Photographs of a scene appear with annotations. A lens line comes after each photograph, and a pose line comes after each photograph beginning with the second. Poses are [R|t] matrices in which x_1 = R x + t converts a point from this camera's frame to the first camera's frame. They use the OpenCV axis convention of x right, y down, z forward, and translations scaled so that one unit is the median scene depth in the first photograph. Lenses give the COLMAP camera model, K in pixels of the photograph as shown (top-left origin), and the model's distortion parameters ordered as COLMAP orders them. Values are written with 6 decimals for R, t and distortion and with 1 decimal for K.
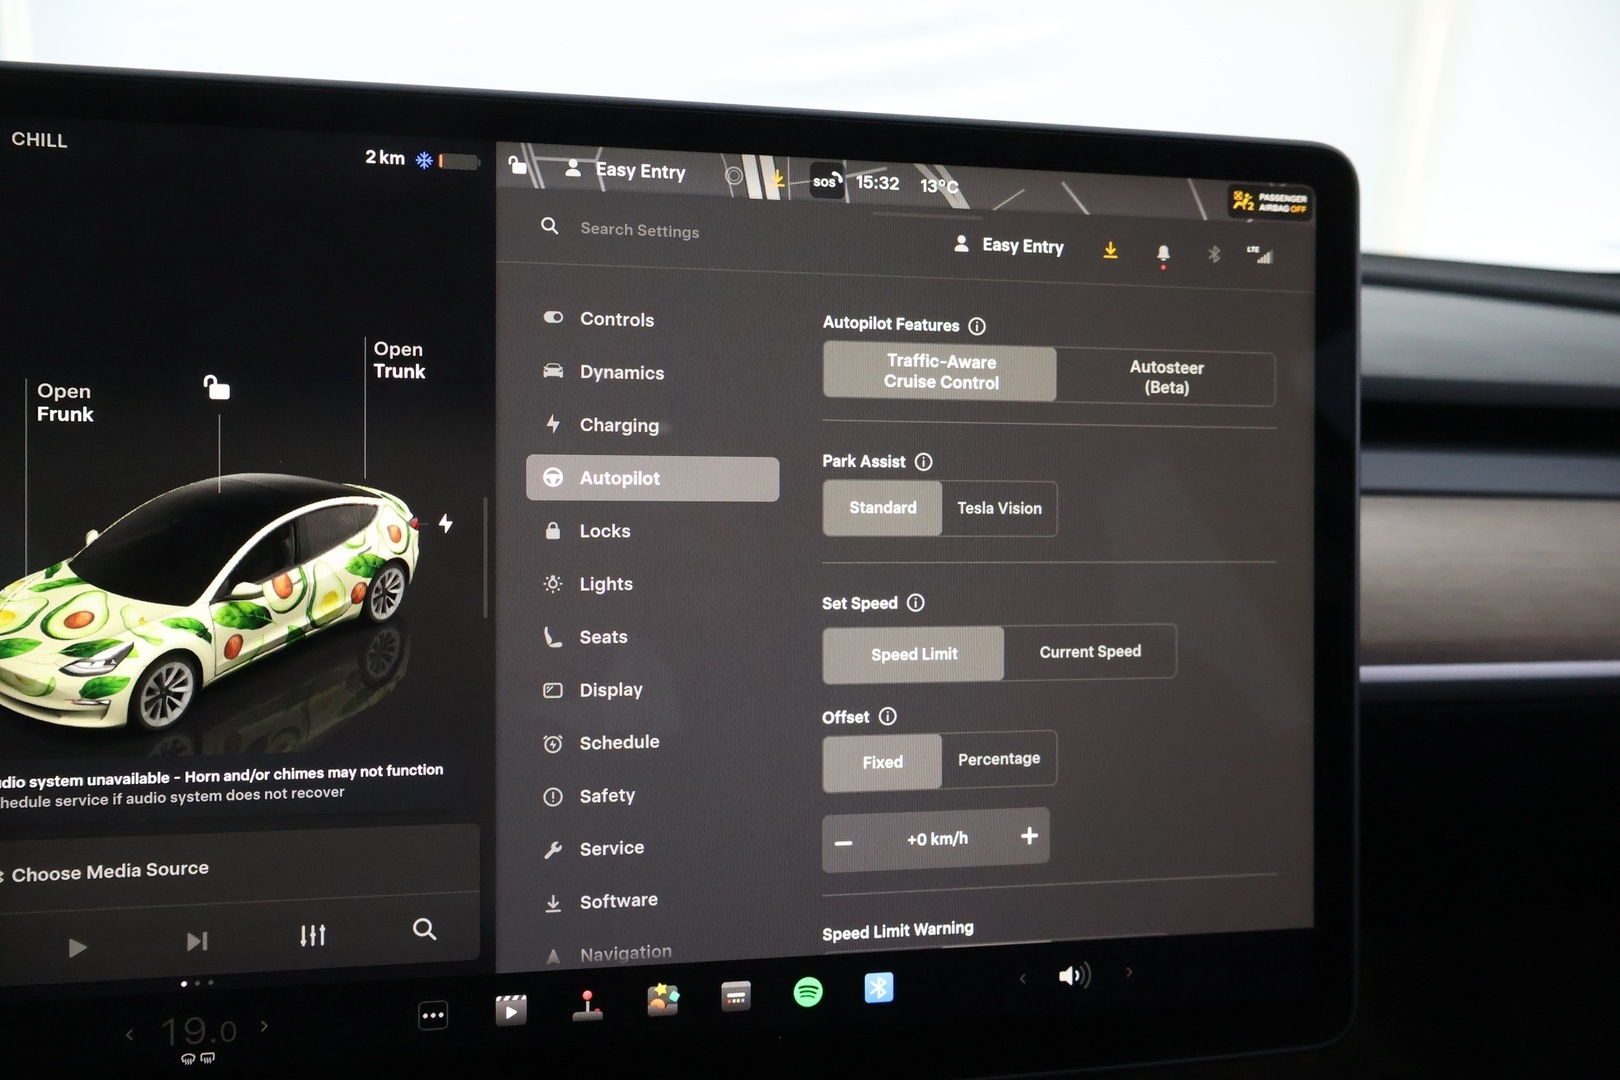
lens RADIAL K [[1373.2, 0, 815.3], [0, 1373.2, 536.0], [0, 0, 1]] dist [0.014859, 0.002445]
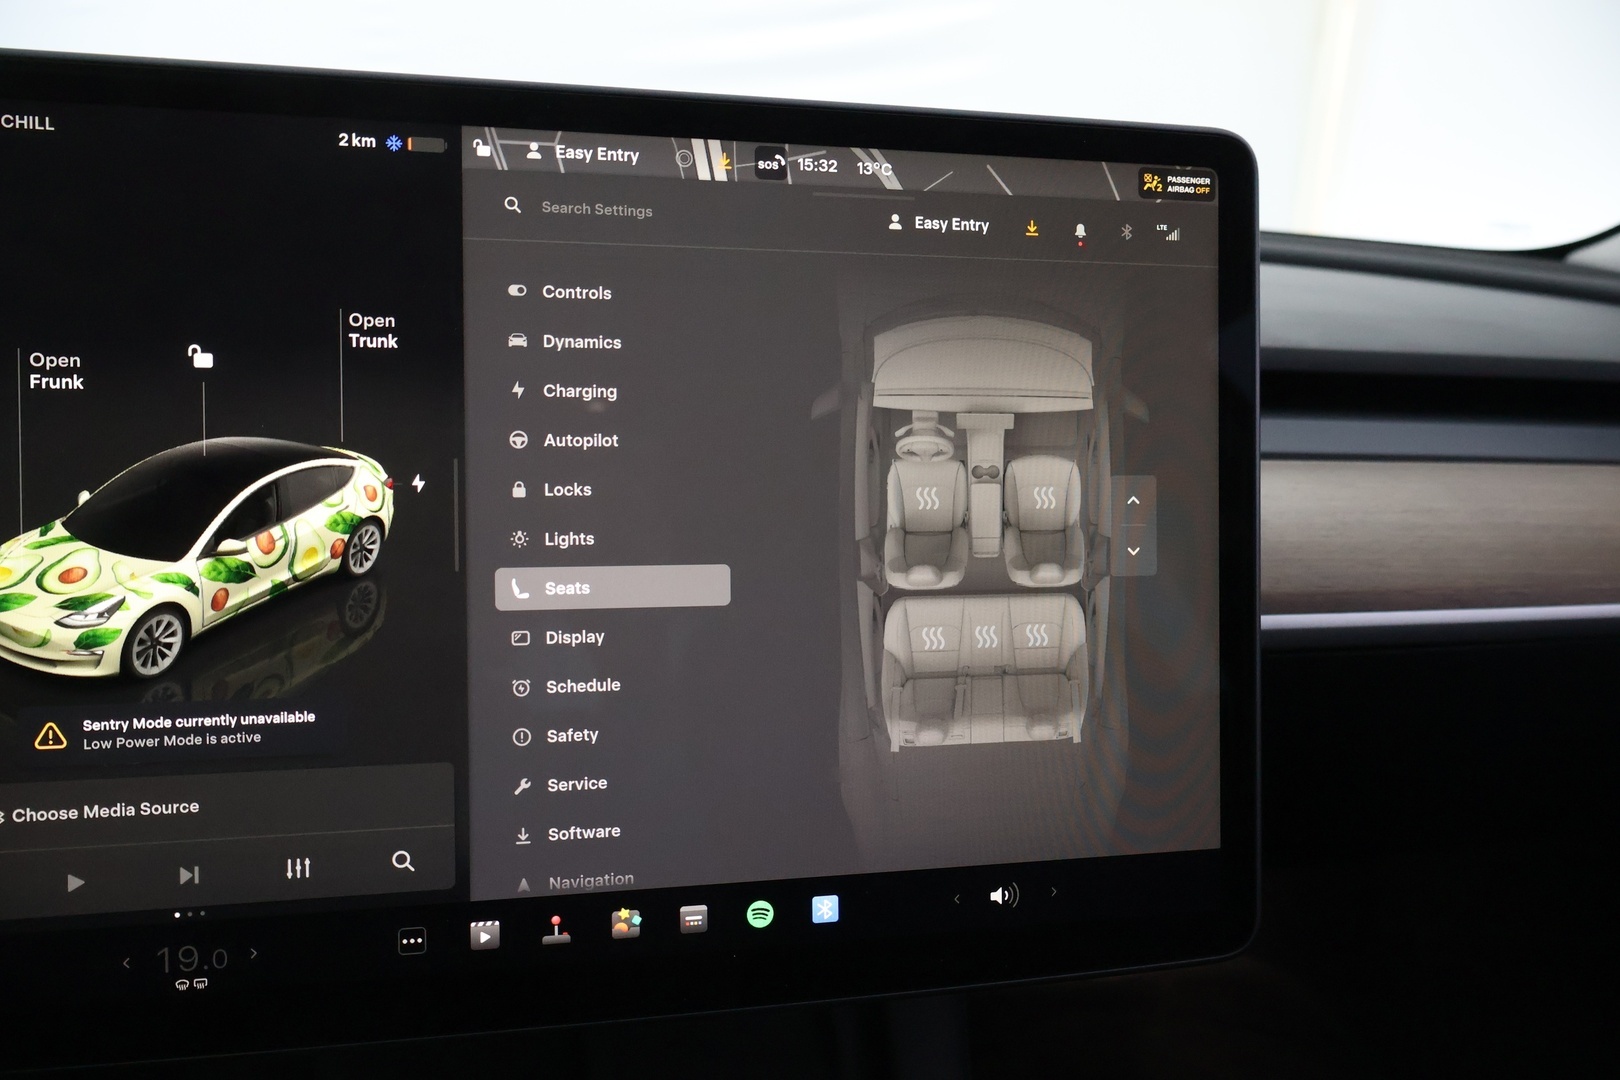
lens RADIAL K [[1377.2, 0, 806.9], [0, 1377.2, 531.9], [0, 0, 1]] dist [0.015825, 0.004697]
pose [[0.998915, -0.009554, 0.045577, -0.015822], [0.009092, 0.999905, 0.010339, 0.020600], [-0.045672, -0.009913, 0.998907, -0.088539]]
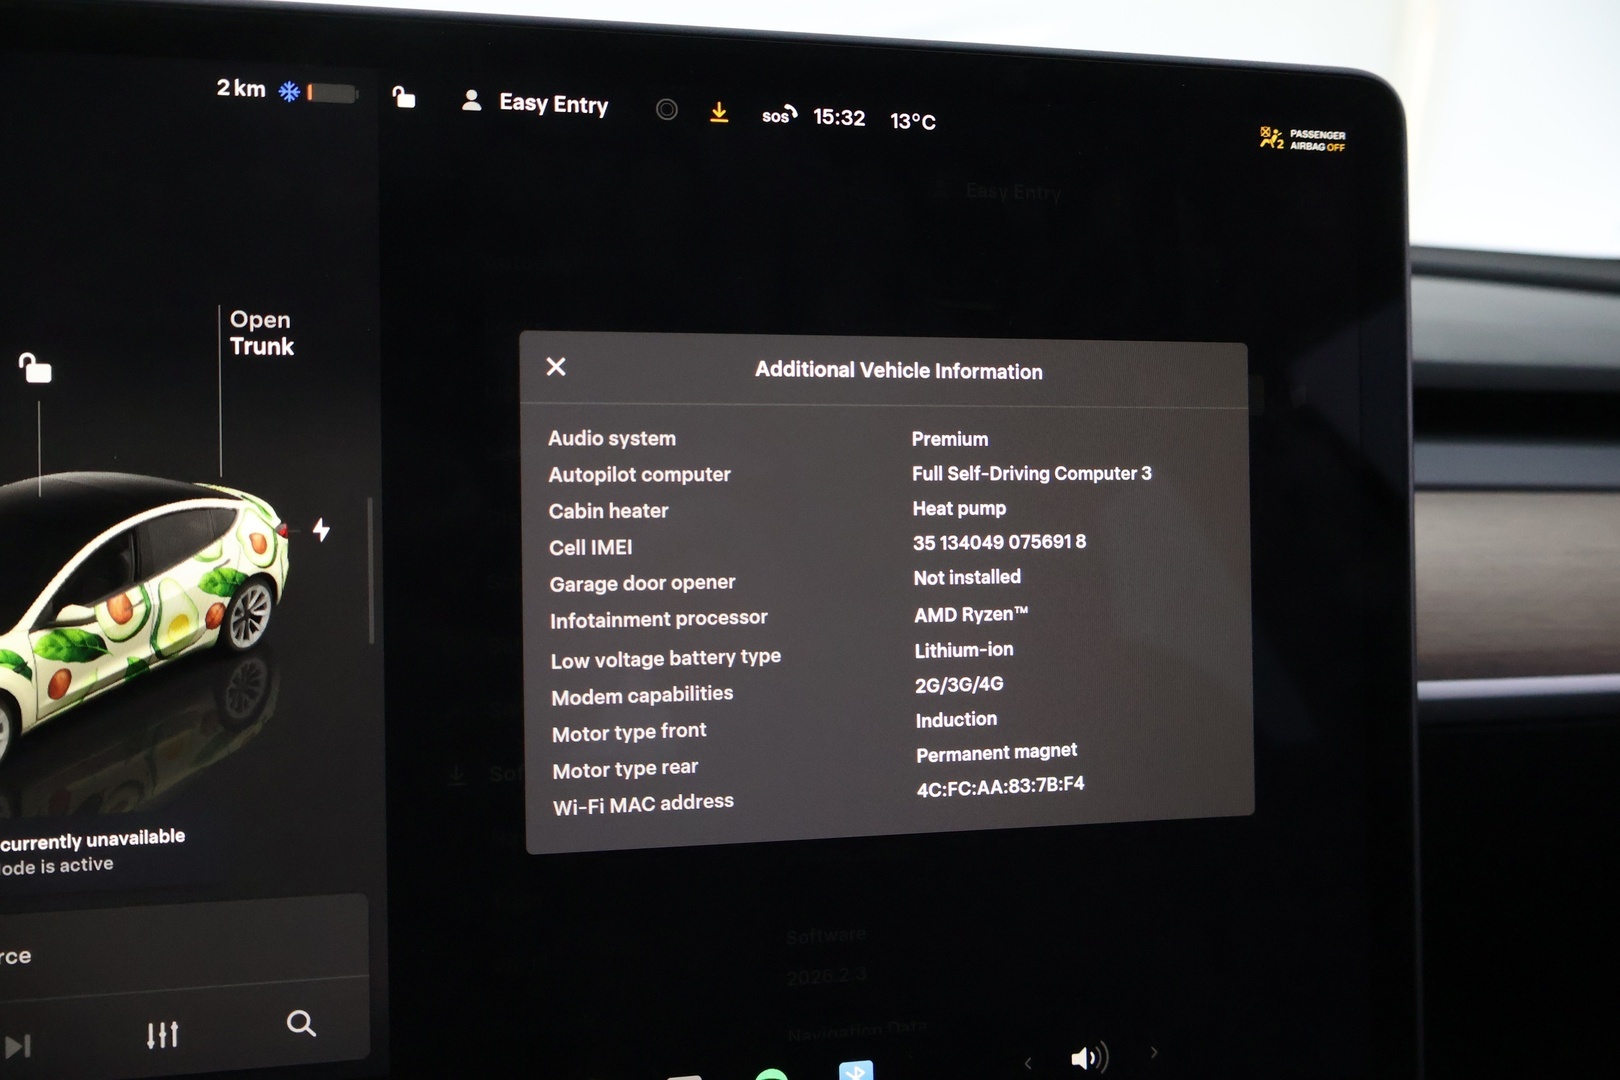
lens RADIAL K [[1360.3, 0, 810.0], [0, 1360.3, 540.0], [0, 0, 1]] dist [0.011036, 0.010725]
pose [[0.999877, -0.015383, 0.003199, 0.022119], [0.015412, 0.999840, -0.009095, 0.008880], [-0.003058, 0.009143, 0.999954, 0.181848]]
